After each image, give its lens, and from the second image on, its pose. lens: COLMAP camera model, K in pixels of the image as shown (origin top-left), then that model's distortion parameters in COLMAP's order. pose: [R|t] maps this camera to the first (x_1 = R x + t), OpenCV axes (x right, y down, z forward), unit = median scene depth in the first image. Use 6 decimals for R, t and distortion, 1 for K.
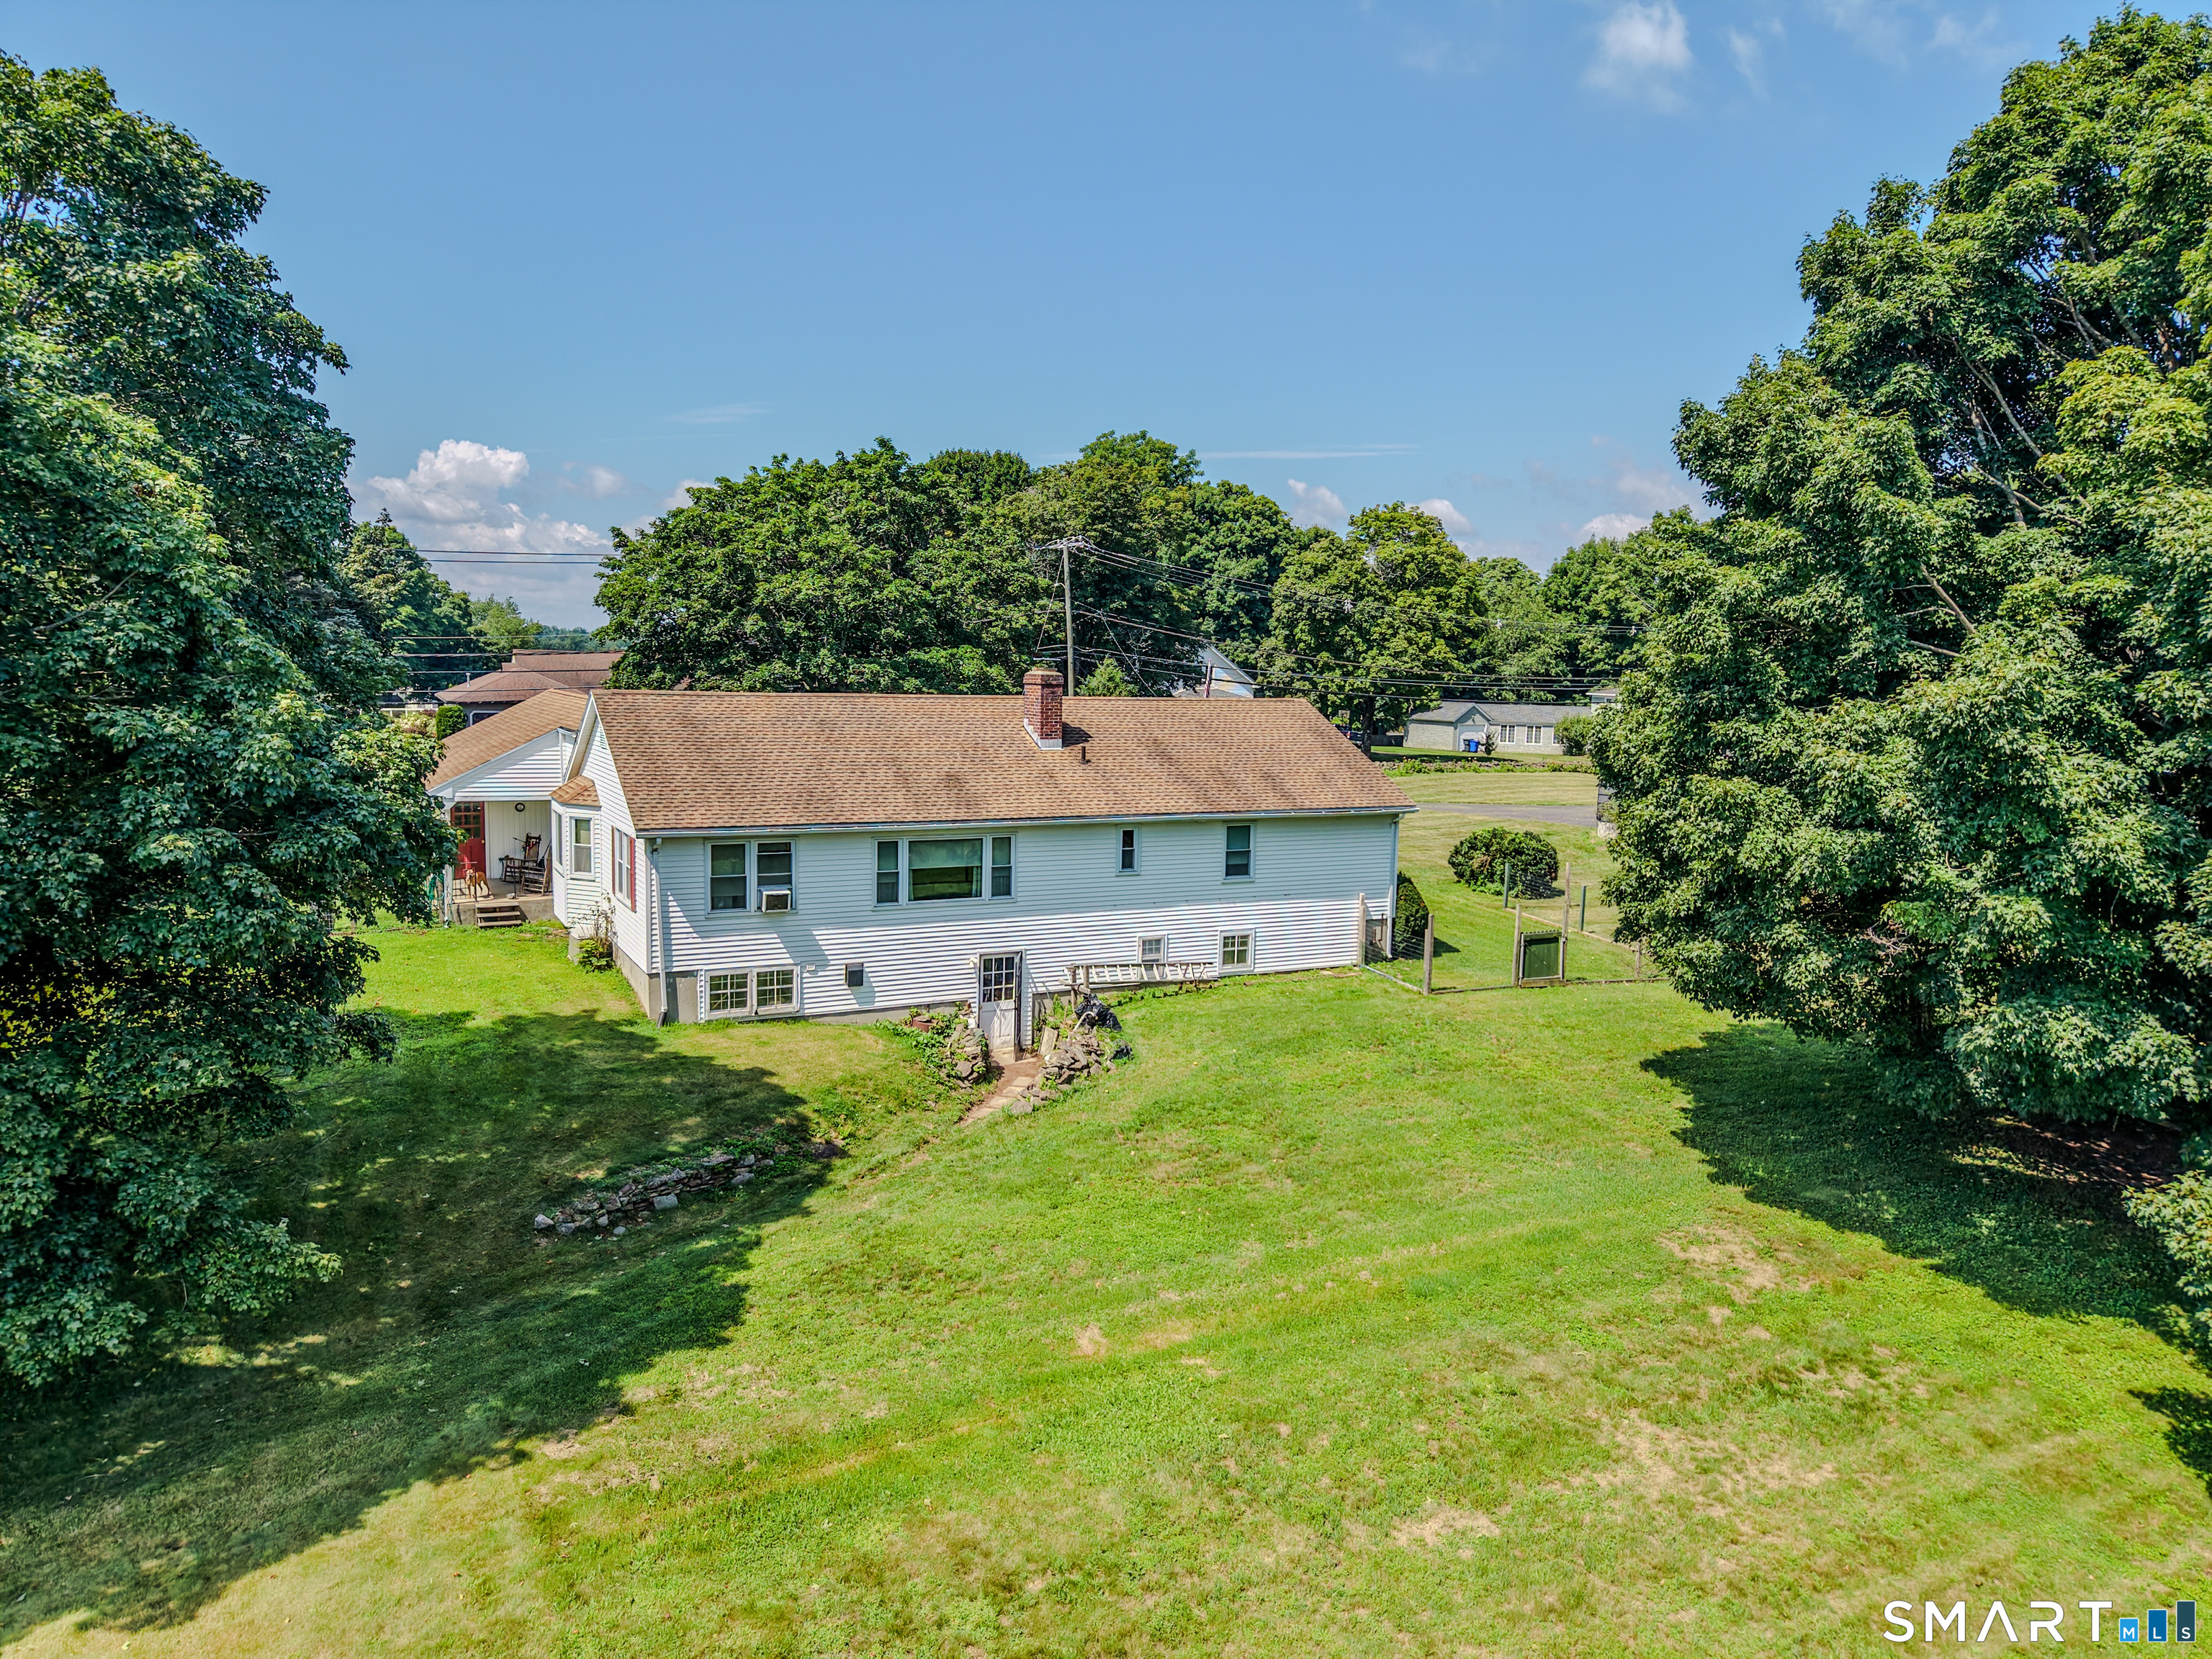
lens RADIAL K [[1478.7, 0, 1106.0], [0, 1478.7, 829.5], [0, 0, 1]] dist [0.011968, 0.001184]
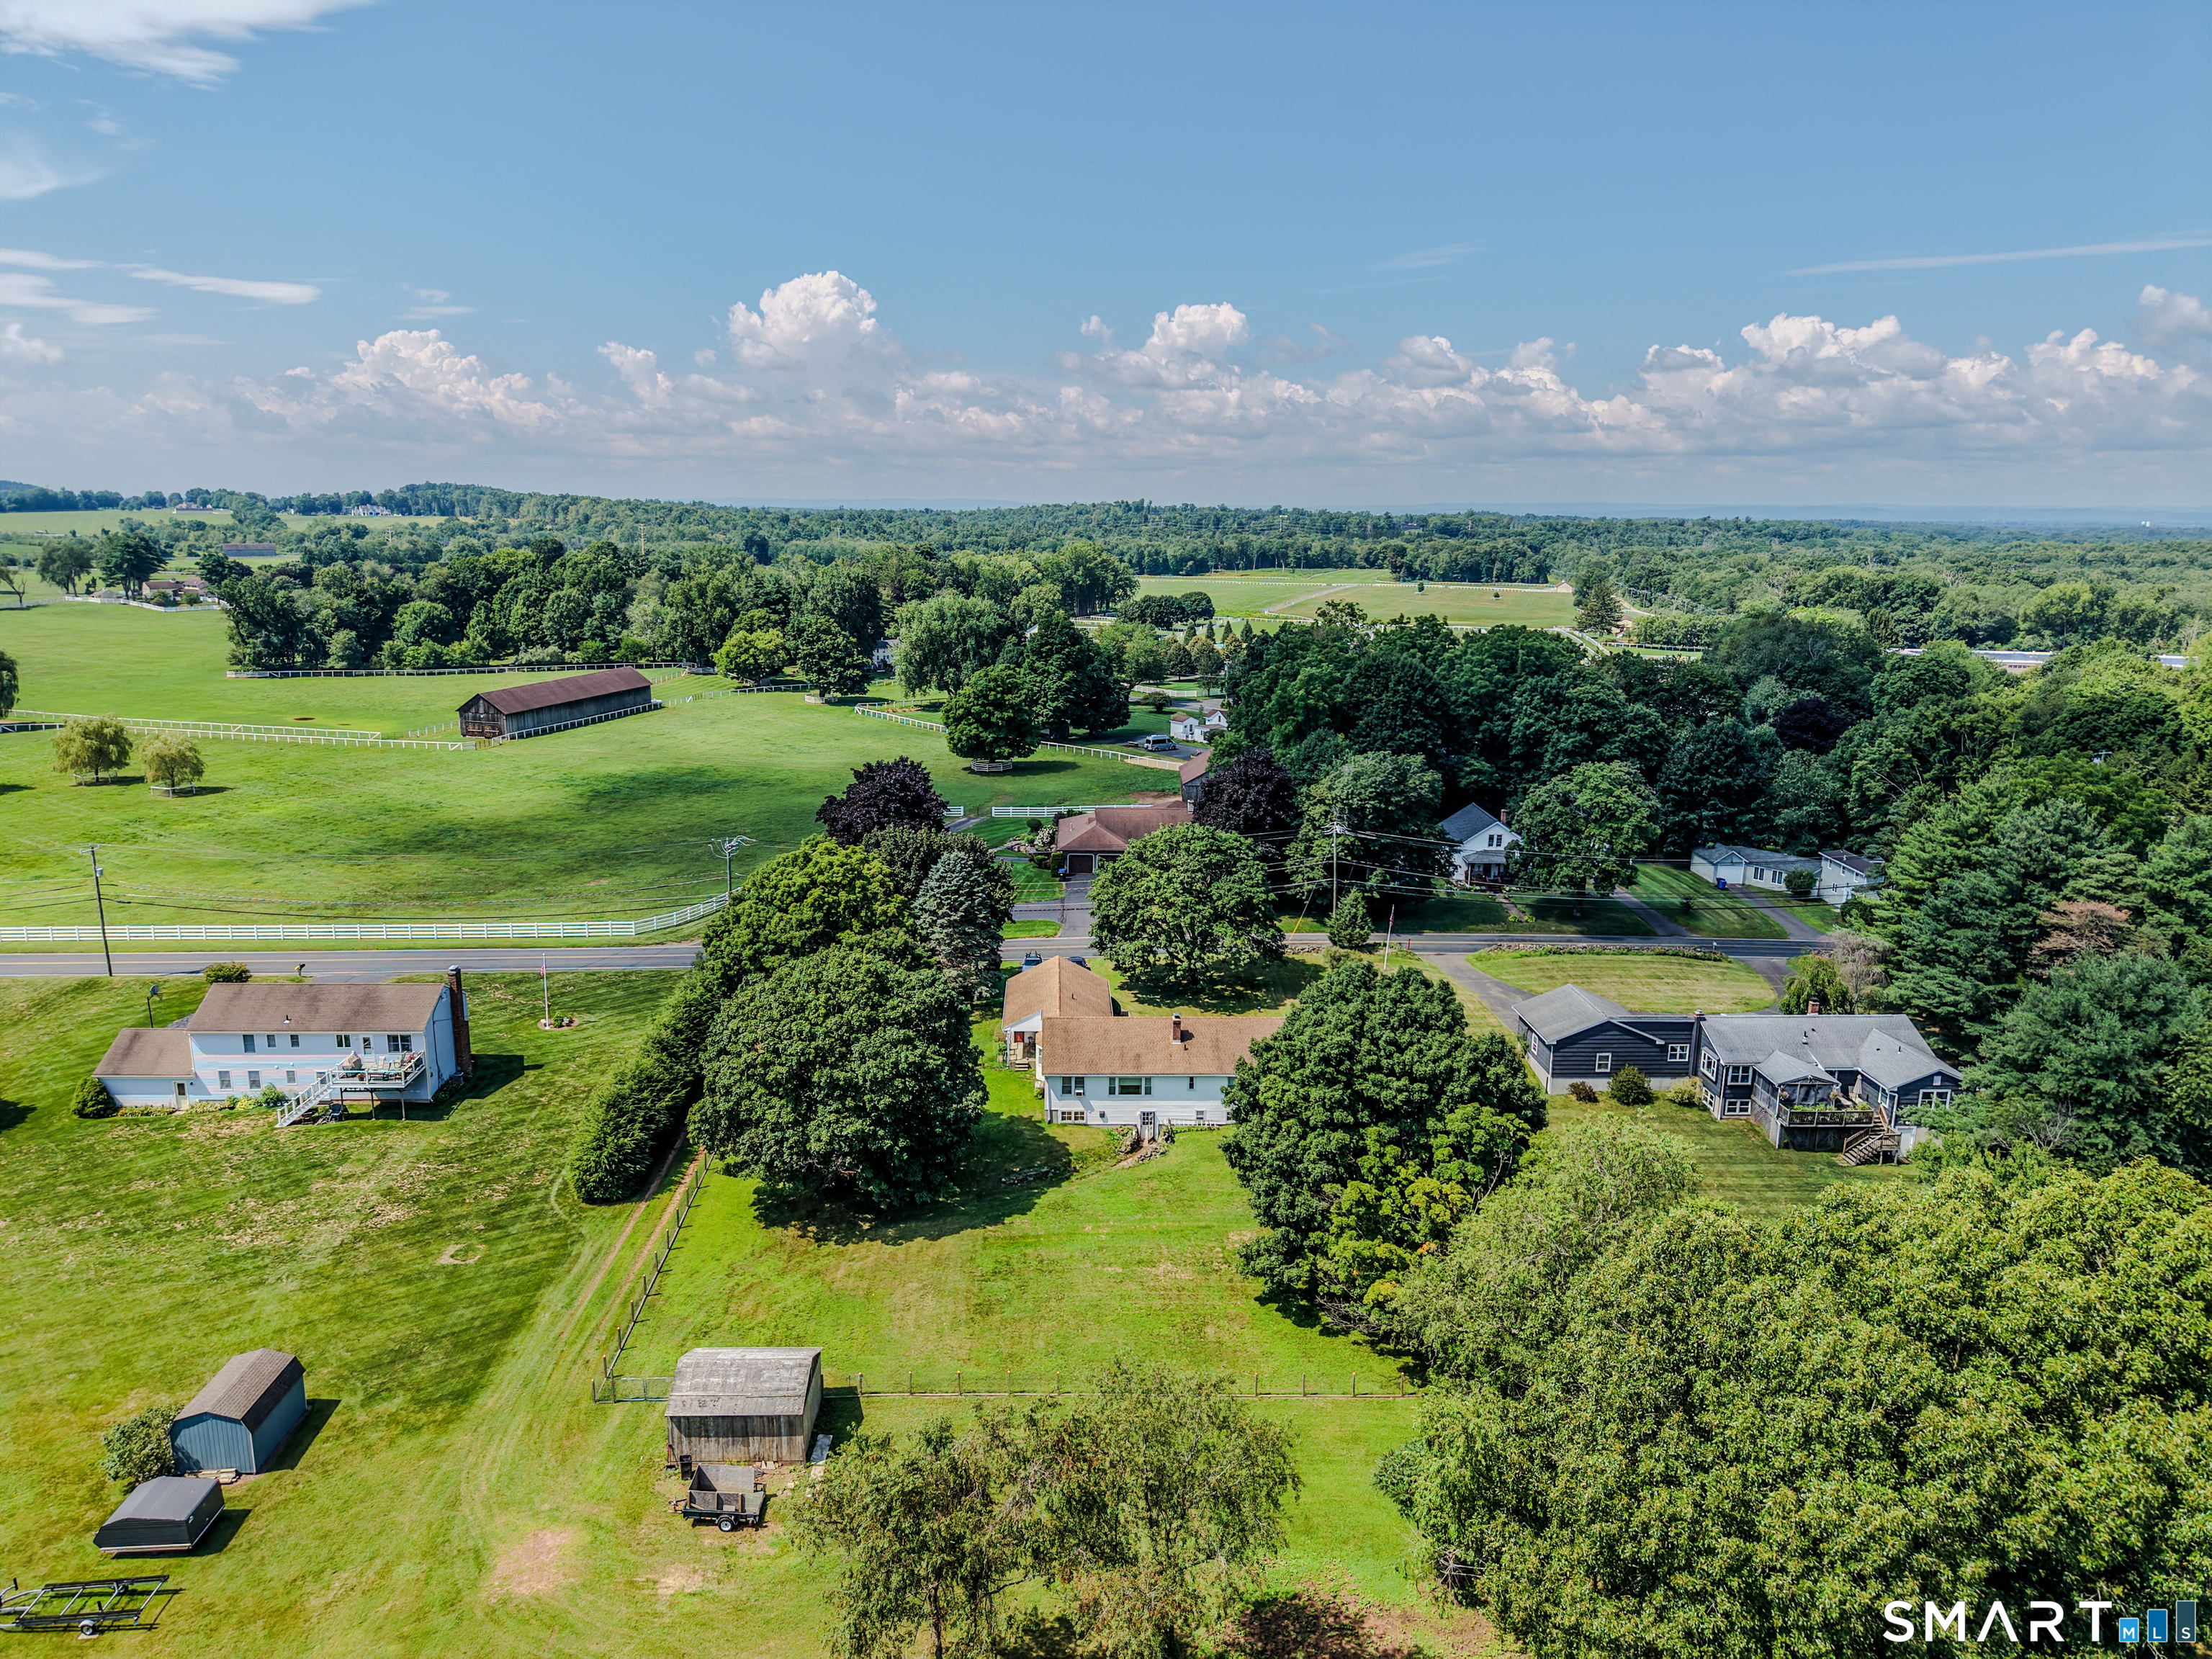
lens RADIAL K [[1470.7, 0, 1106.0], [0, 1470.7, 829.5], [0, 0, 1]] dist [0.036123, -0.035849]
pose [[0.901809, 0.087815, -0.423119, 1.204047], [-0.045045, 0.992903, 0.110063, -0.917801], [0.429781, -0.080196, 0.899365, -1.990316]]
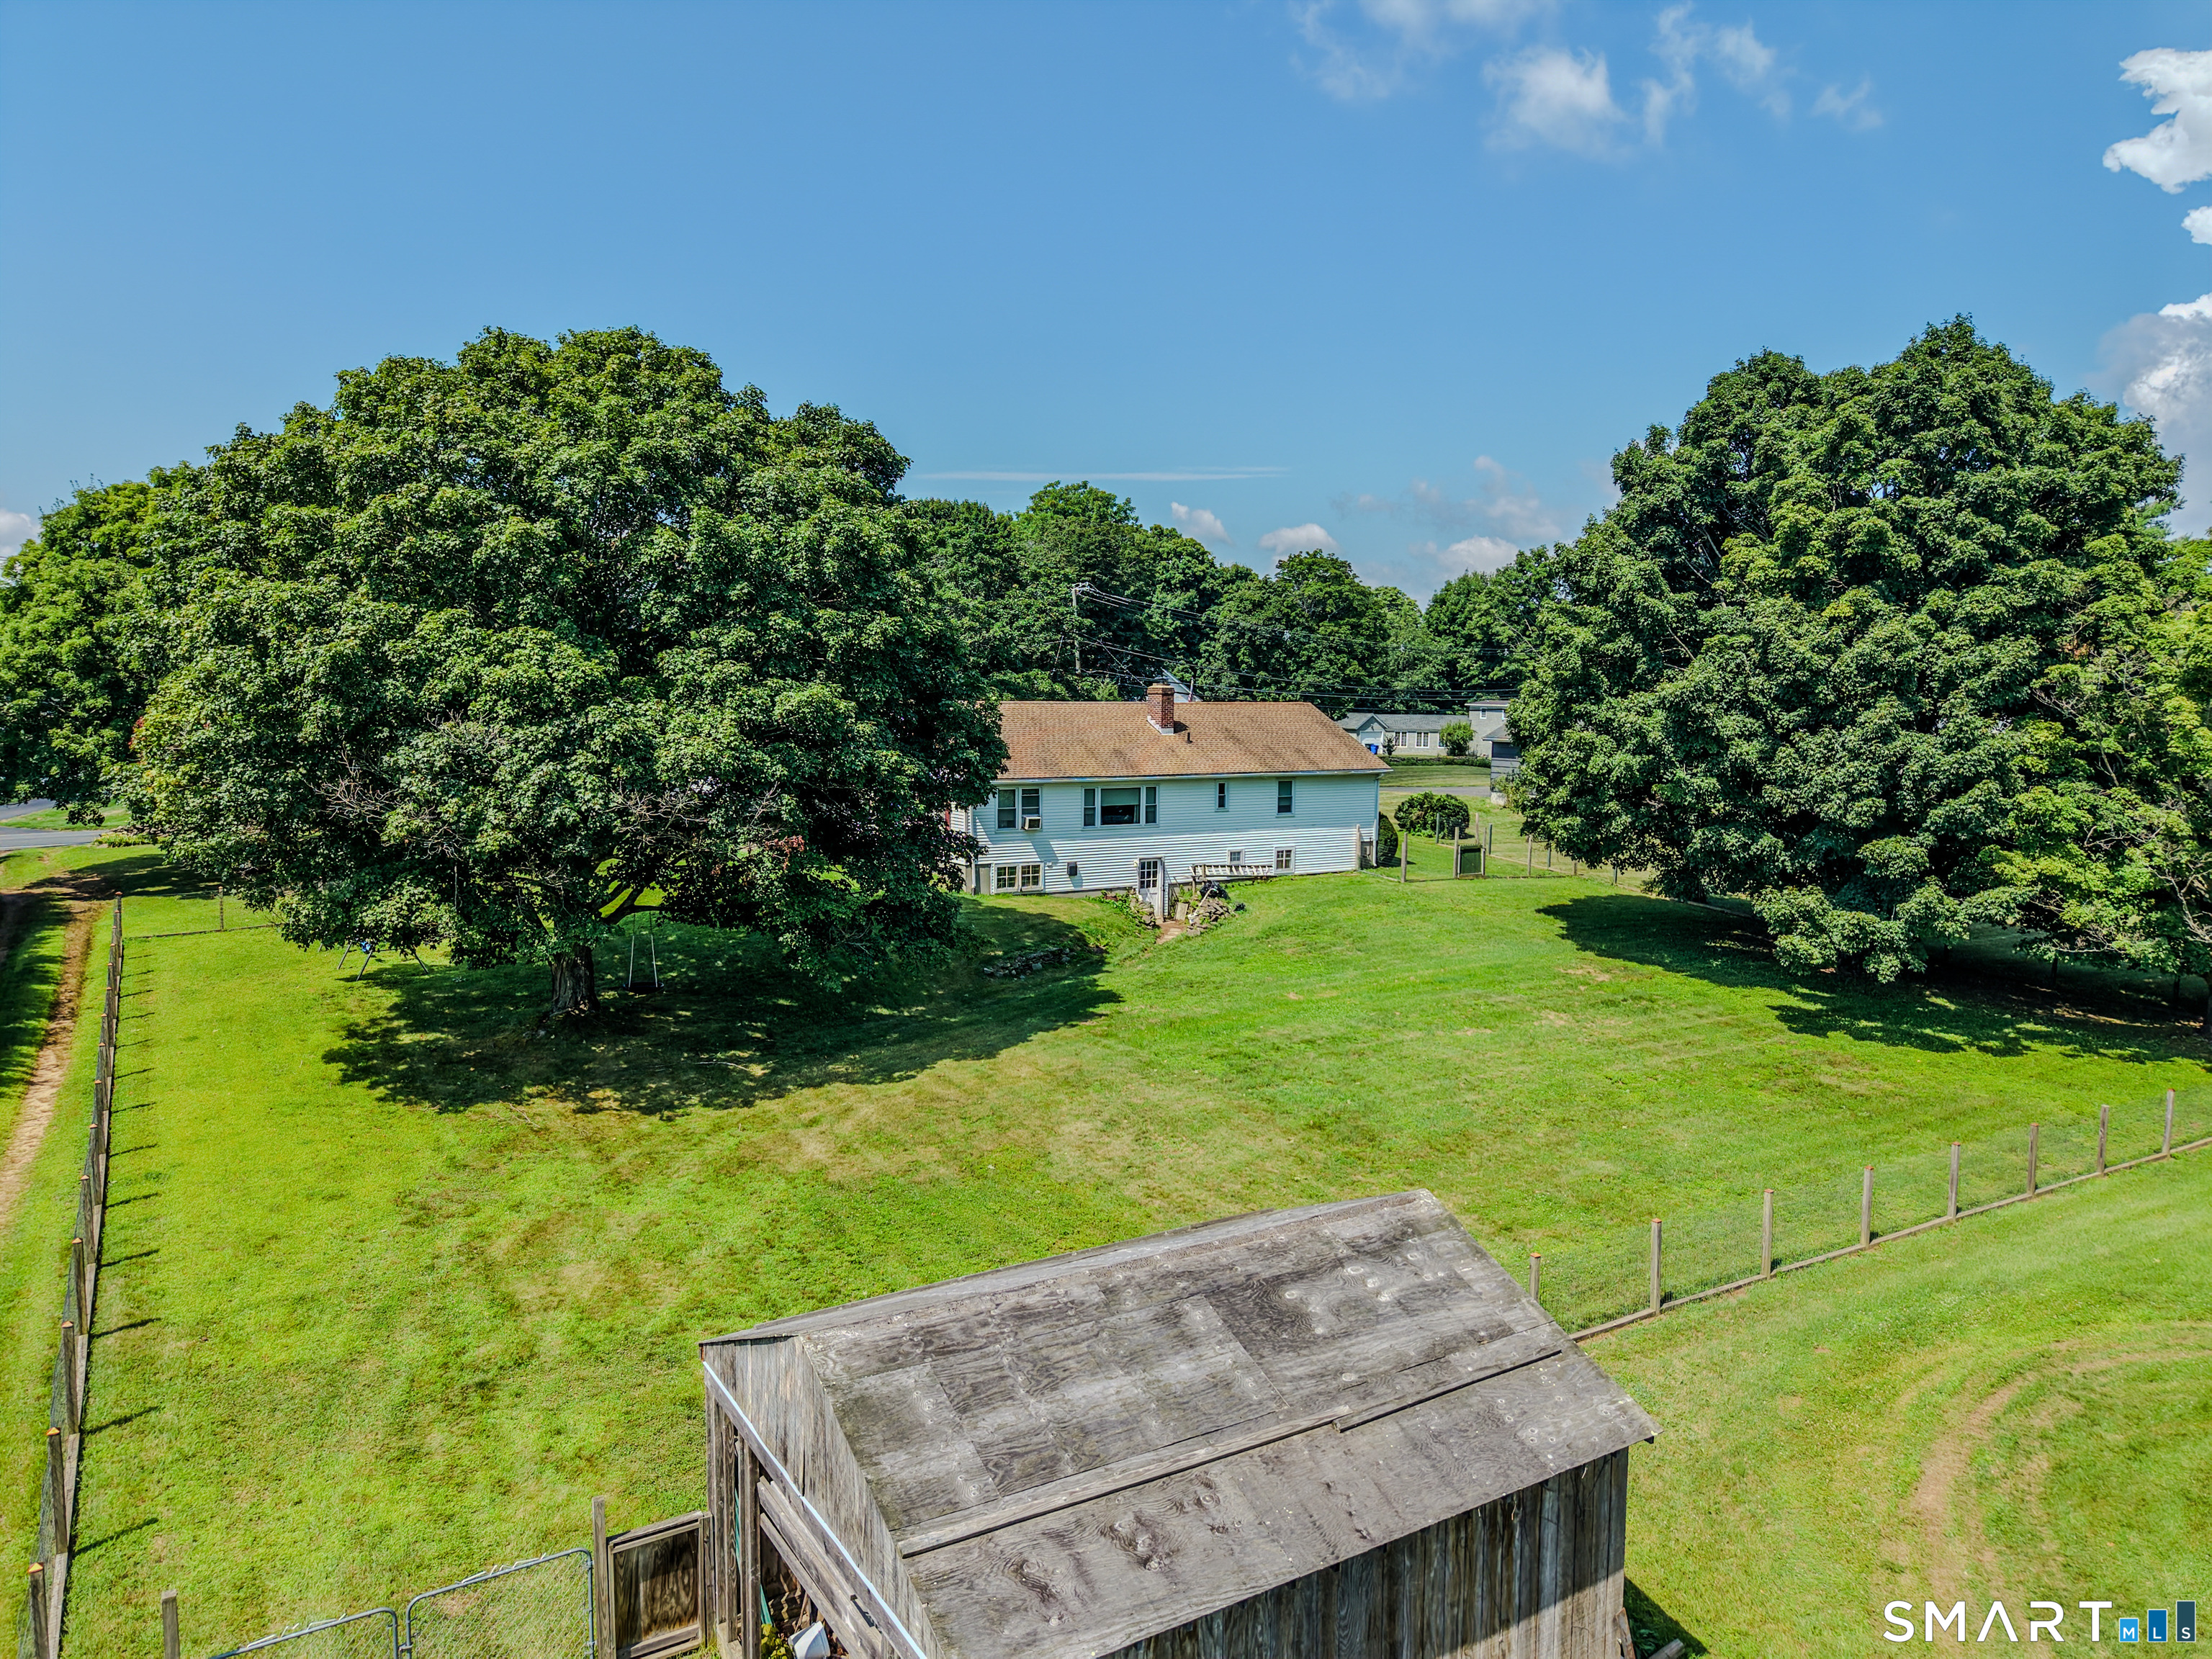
lens RADIAL K [[1470.7, 0, 1106.0], [0, 1470.7, 829.5], [0, 0, 1]] dist [0.036123, -0.035849]
pose [[0.996282, -0.017312, 0.084399, -0.262073], [0.018417, 0.999754, -0.012328, 0.072729], [-0.084164, 0.013837, 0.996356, -0.623826]]
